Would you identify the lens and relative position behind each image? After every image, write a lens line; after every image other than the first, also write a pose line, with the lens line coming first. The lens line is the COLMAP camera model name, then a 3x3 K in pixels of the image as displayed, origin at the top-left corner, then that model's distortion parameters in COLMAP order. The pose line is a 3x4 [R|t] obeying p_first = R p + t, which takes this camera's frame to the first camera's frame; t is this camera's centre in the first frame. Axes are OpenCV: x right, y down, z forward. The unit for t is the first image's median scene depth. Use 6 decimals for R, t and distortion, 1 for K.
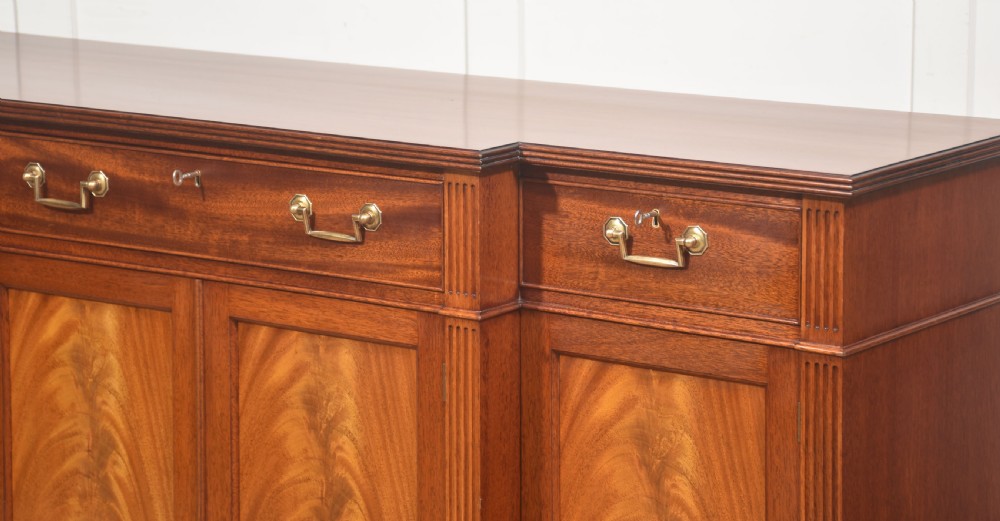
lens RADIAL K [[2675.7, 0, 499.9], [0, 2675.7, 217.6], [0, 0, 1]] dist [1.020212, -0.148222]
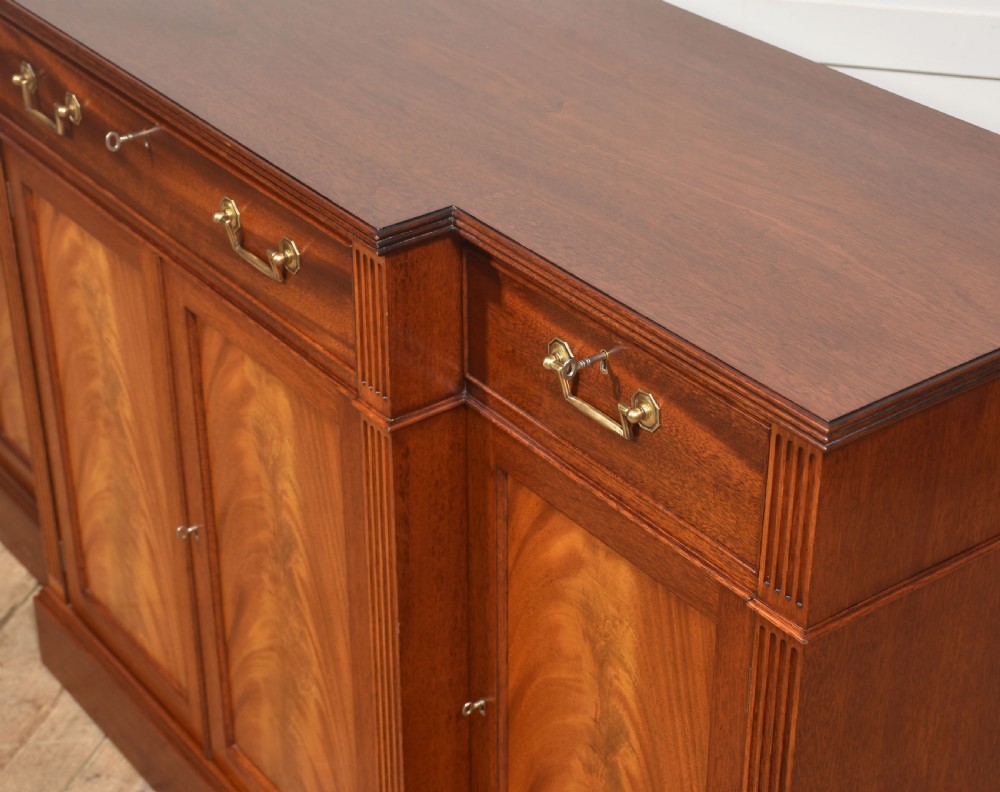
lens RADIAL K [[1868.6, 0, 482.8], [0, 1868.6, 396.6], [0, 0, 1]] dist [0.212499, 0.094574]
pose [[0.950550, 0.157501, -0.267672, 0.153023], [-0.053535, 0.932061, 0.358324, -0.156895], [0.305923, -0.326275, 0.894403, 0.531260]]
